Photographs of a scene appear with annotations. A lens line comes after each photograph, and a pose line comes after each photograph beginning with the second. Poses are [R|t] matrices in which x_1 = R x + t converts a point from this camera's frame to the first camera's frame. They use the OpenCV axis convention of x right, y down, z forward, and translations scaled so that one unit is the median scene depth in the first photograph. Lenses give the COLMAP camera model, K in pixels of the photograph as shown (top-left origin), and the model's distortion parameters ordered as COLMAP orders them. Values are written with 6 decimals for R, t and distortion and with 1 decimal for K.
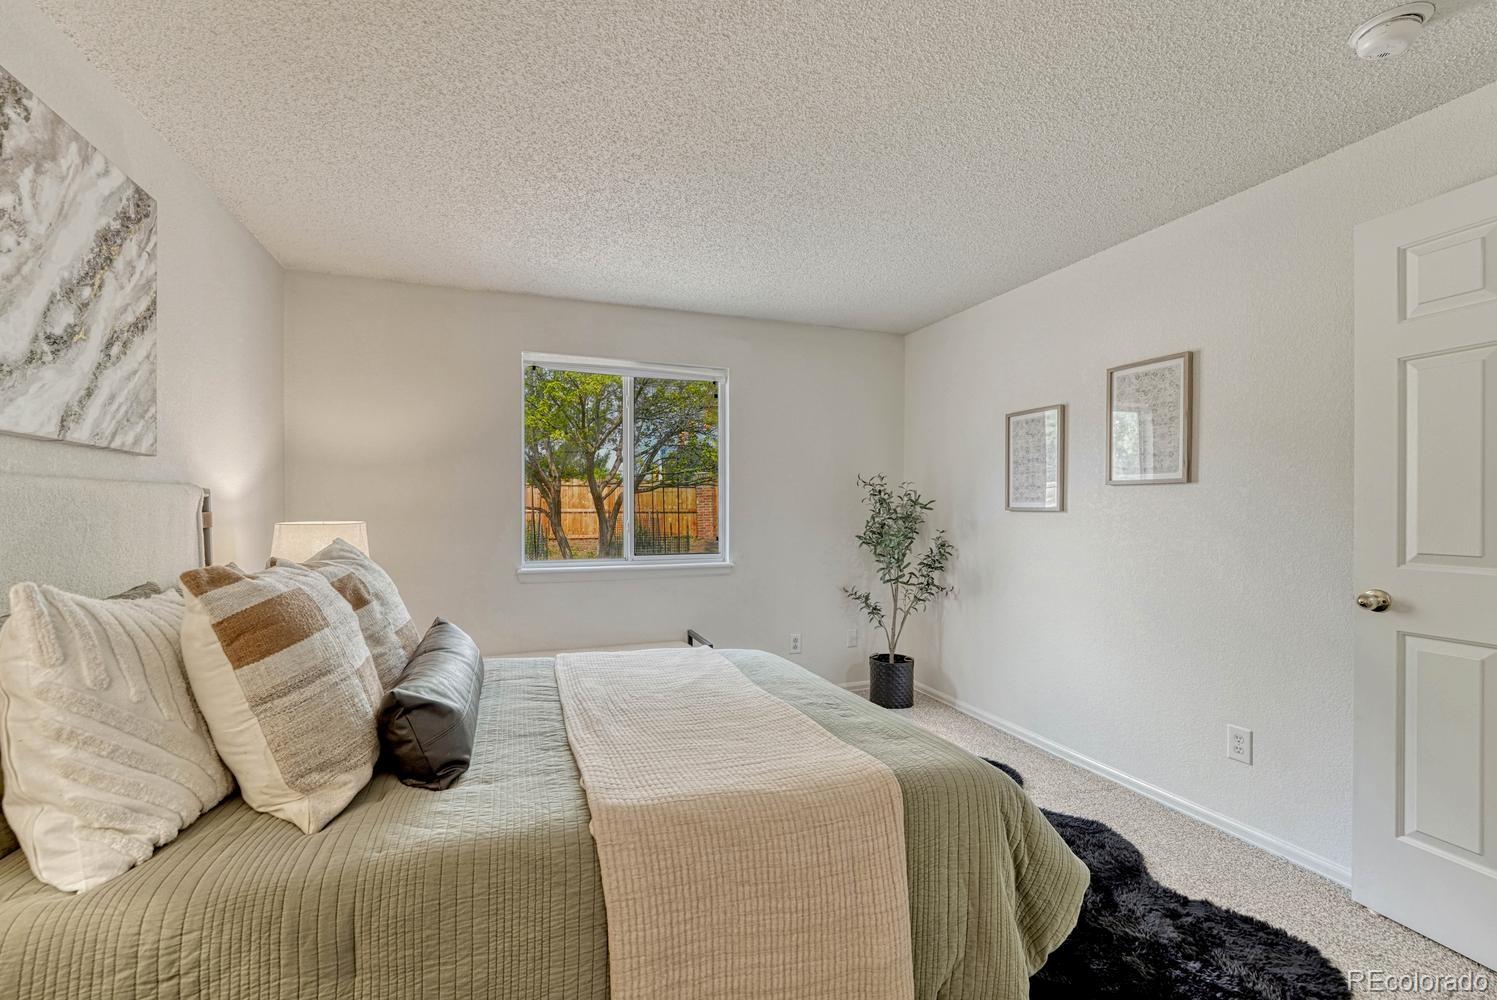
lens RADIAL K [[648.8, 0, 749.3], [0, 648.8, 501.5], [0, 0, 1]] dist [-0.010270, 0.001598]
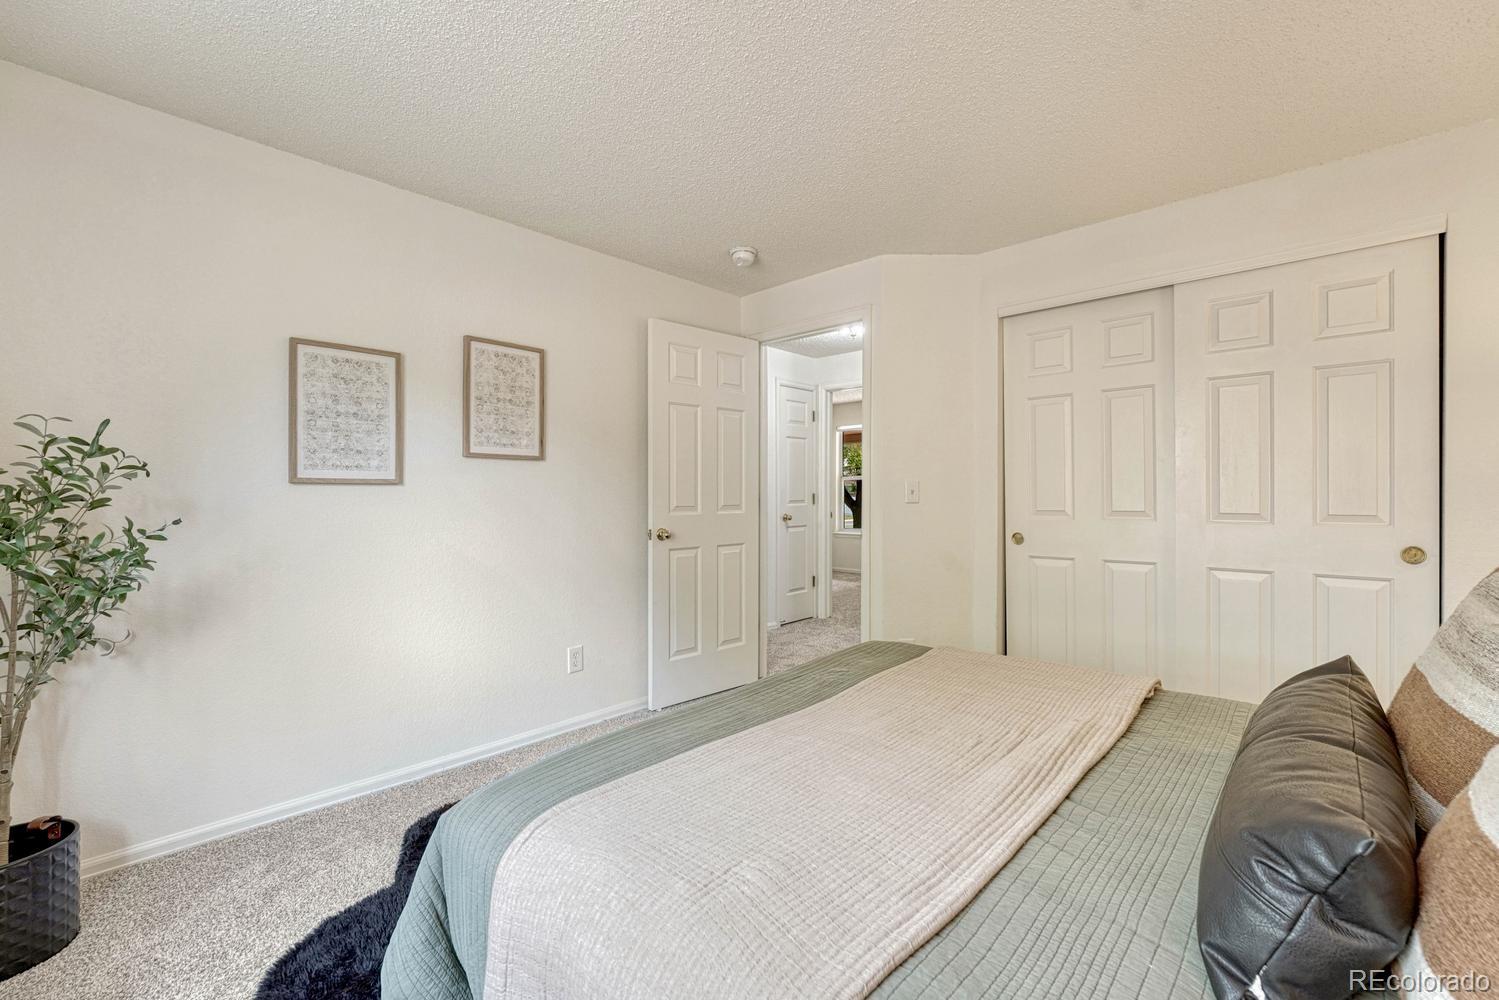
lens RADIAL K [[649.6, 0, 740.2], [0, 649.6, 505.9], [0, 0, 1]] dist [-0.010270, 0.001598]
pose [[-0.450669, -0.008618, 0.892649, -0.800262], [-0.006315, 0.999959, 0.006465, 0.063025], [-0.892669, -0.002724, -0.450705, 1.806750]]
